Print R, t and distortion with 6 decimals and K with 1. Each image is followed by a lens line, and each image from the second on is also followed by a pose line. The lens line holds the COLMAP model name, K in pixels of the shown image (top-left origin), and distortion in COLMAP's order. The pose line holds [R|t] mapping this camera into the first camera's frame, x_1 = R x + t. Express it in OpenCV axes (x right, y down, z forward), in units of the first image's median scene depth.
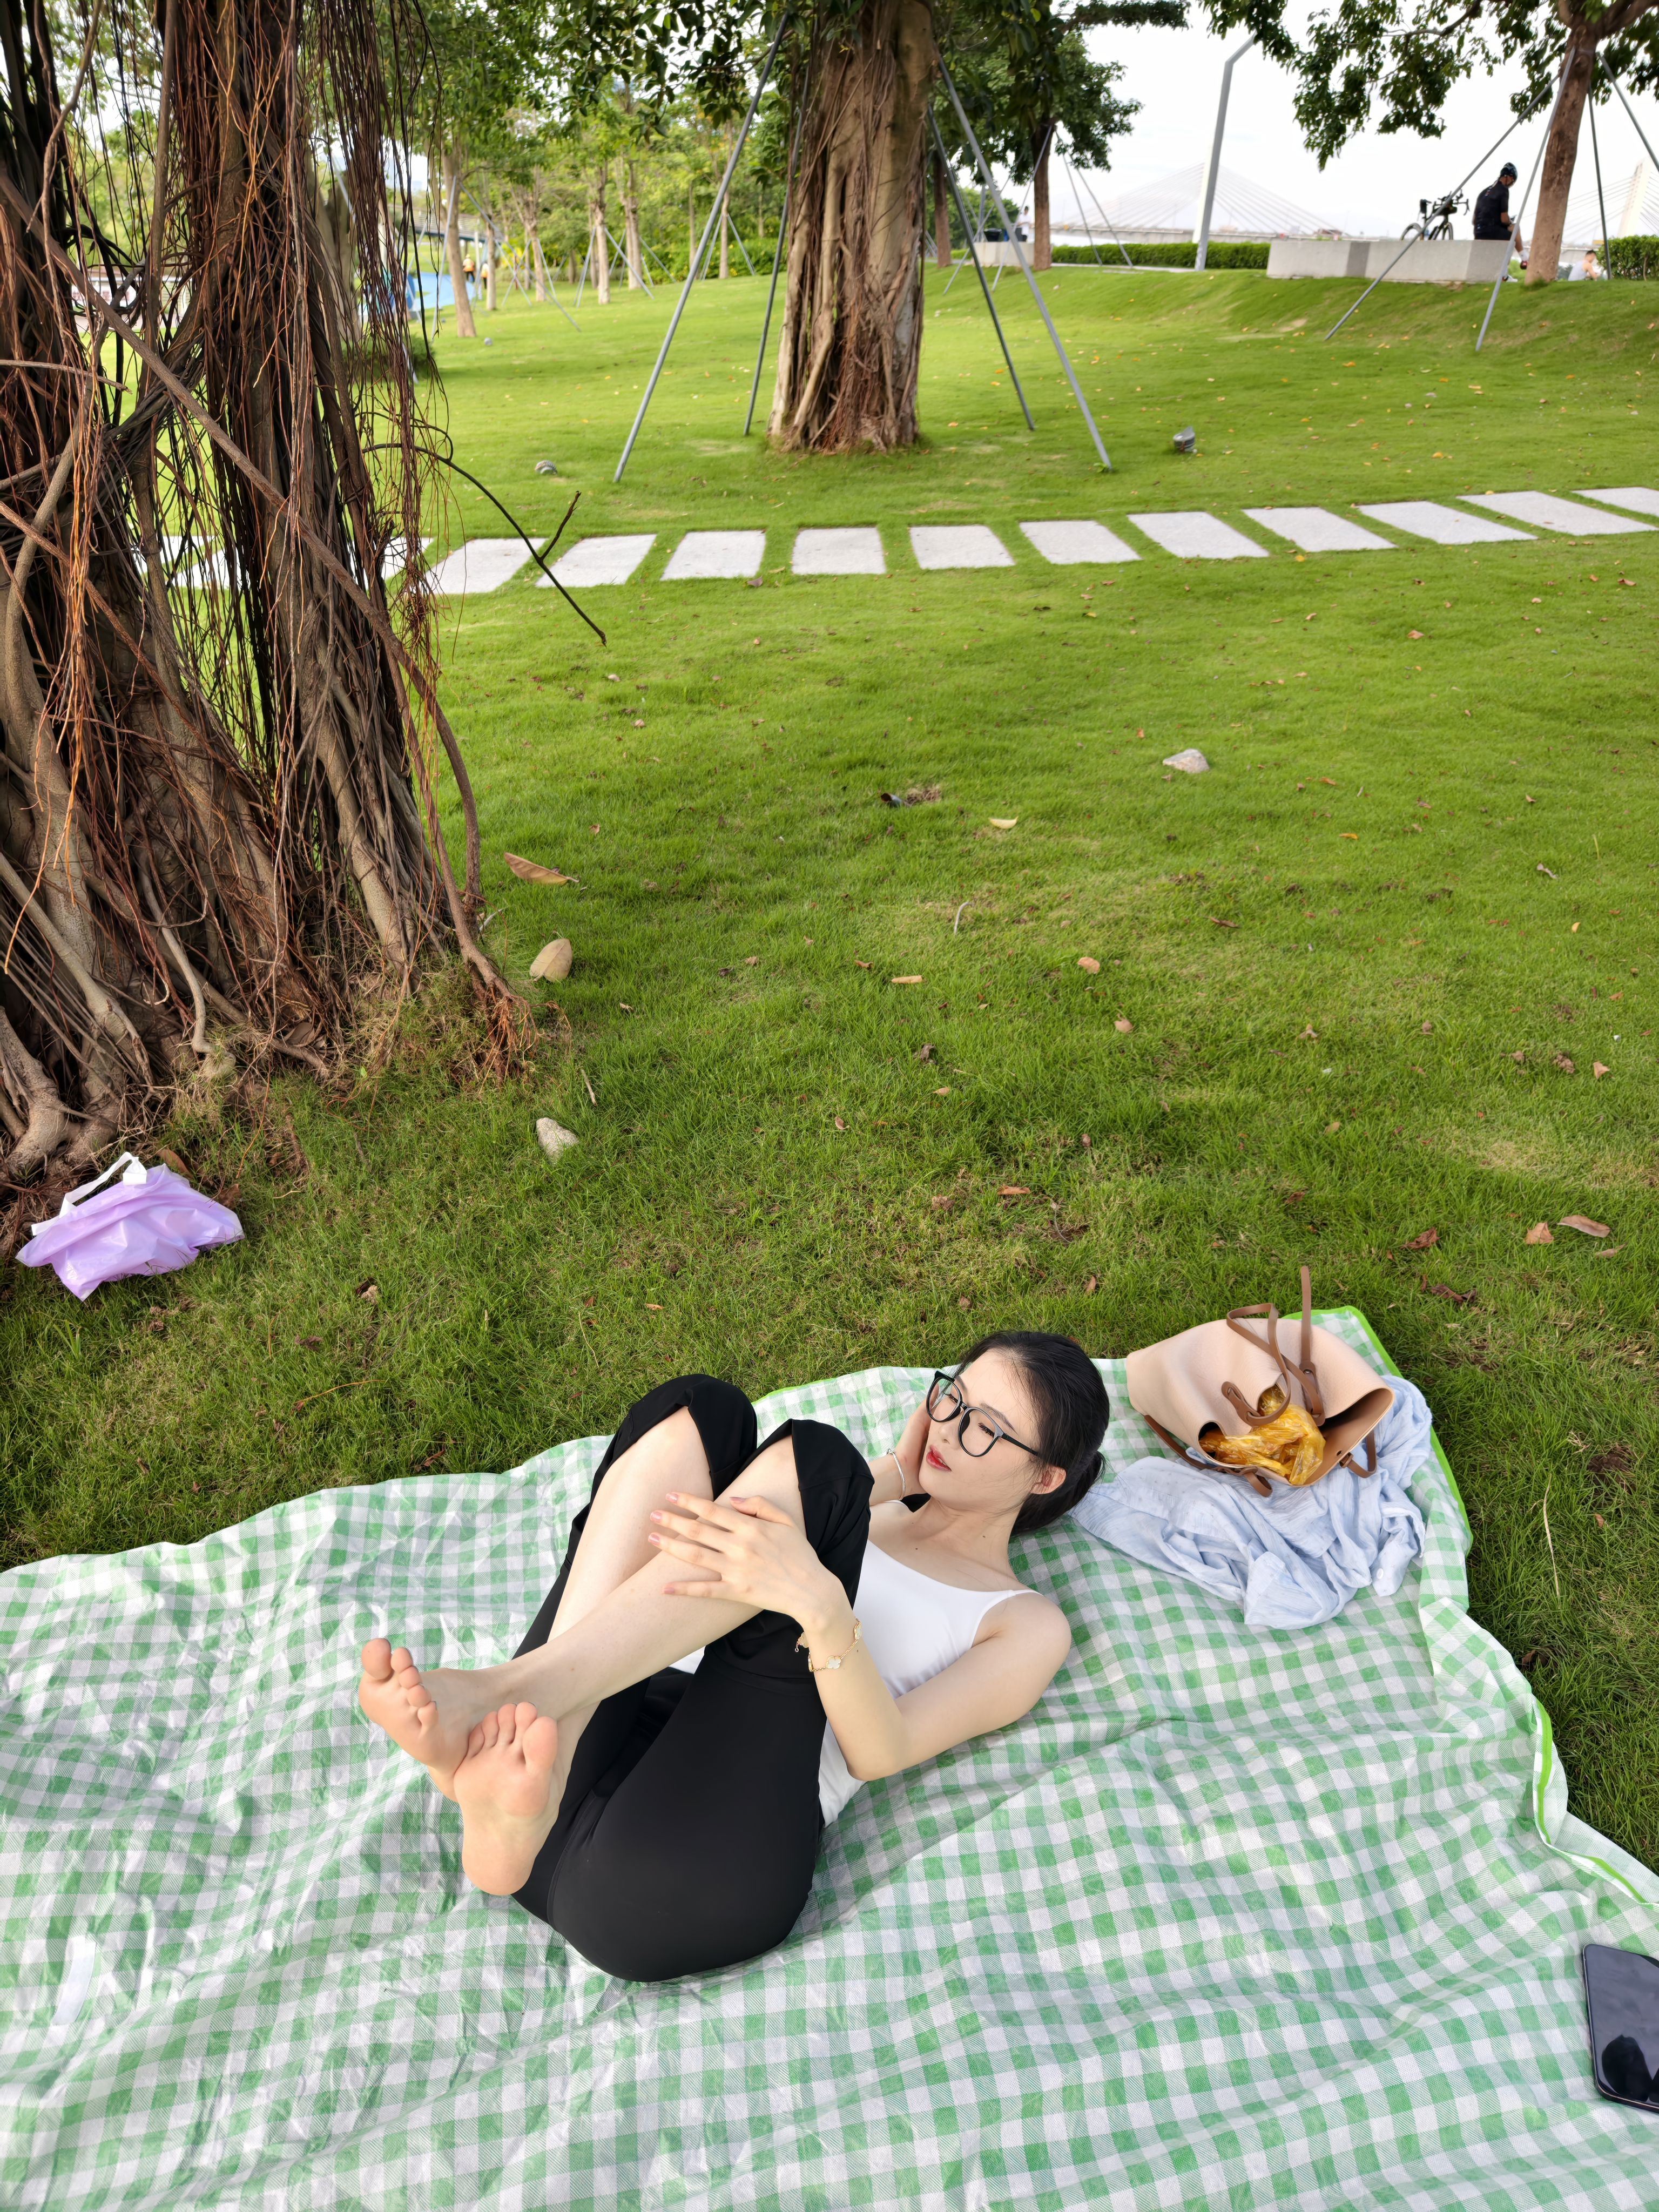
lens RADIAL K [[1520.7, 0, 829.5], [0, 1520.7, 1106.0], [0, 0, 1]] dist [0.010900, 0.000246]
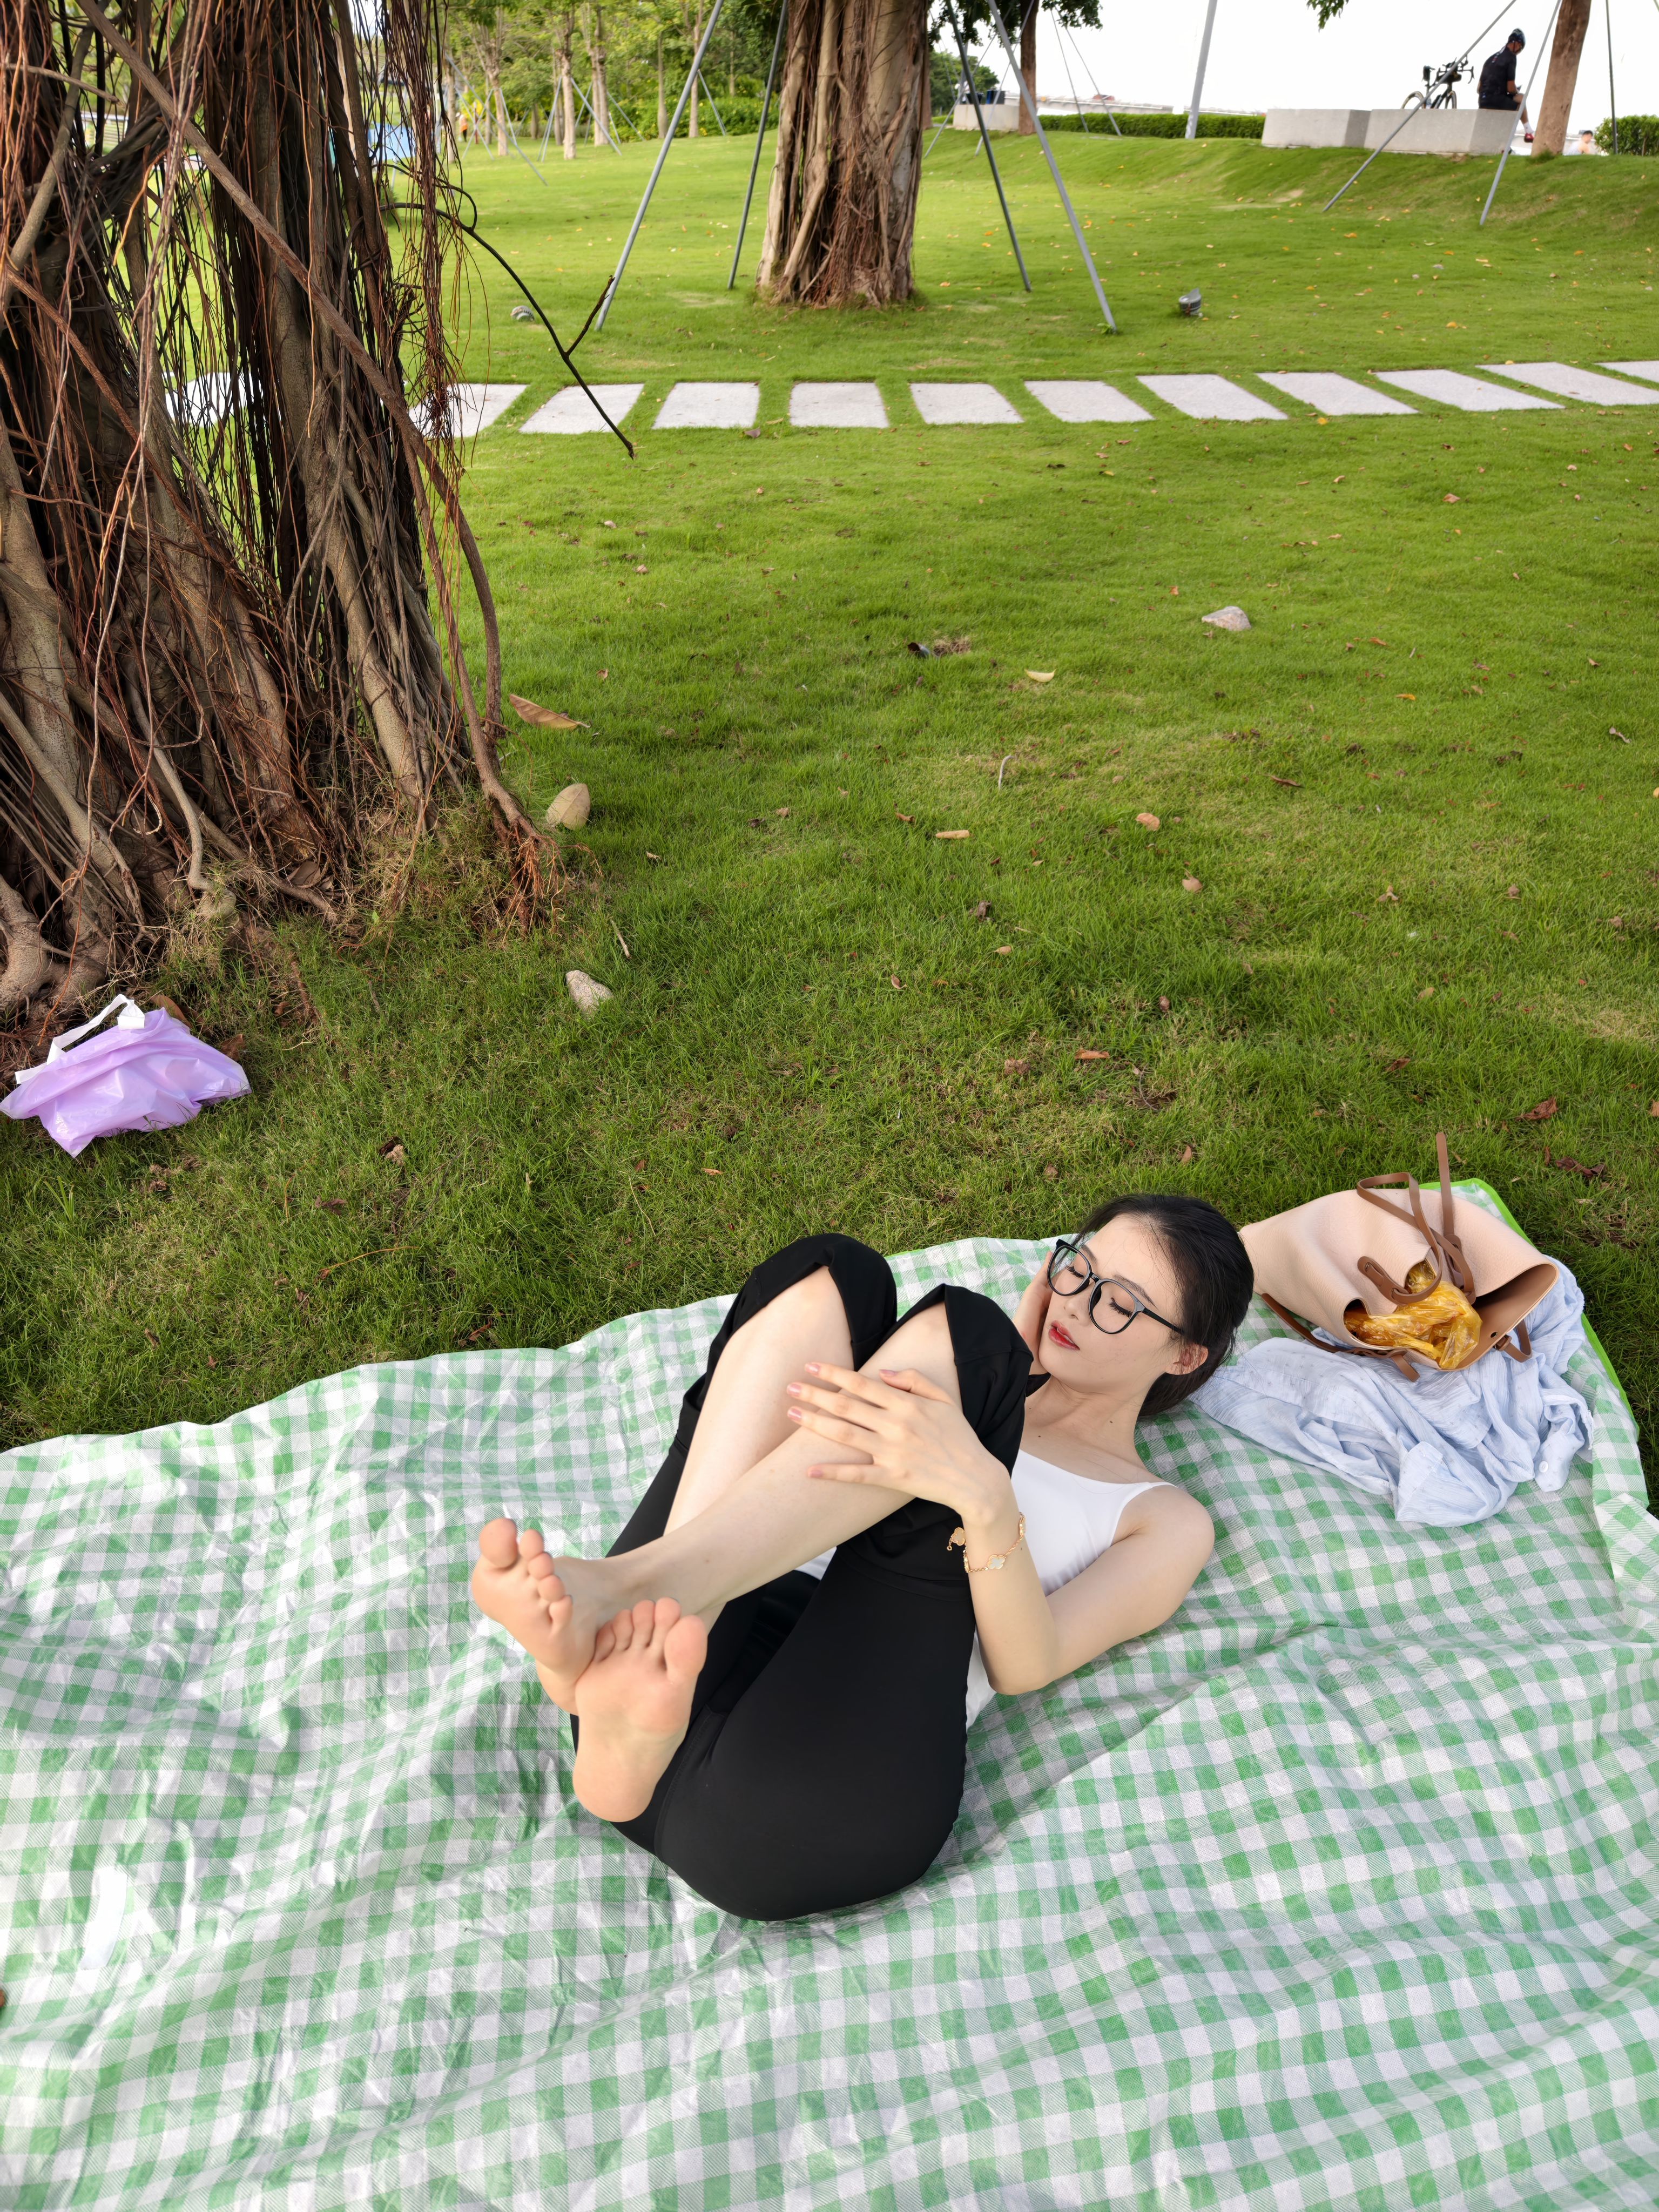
lens RADIAL K [[1519.5, 0, 827.4], [0, 1519.5, 1078.6], [0, 0, 1]] dist [0.013809, -0.003235]
pose [[0.999538, 0.013774, 0.027080, -0.074268], [-0.015142, 0.998585, 0.050976, 0.030333], [-0.026340, -0.051362, 0.998333, 0.097508]]
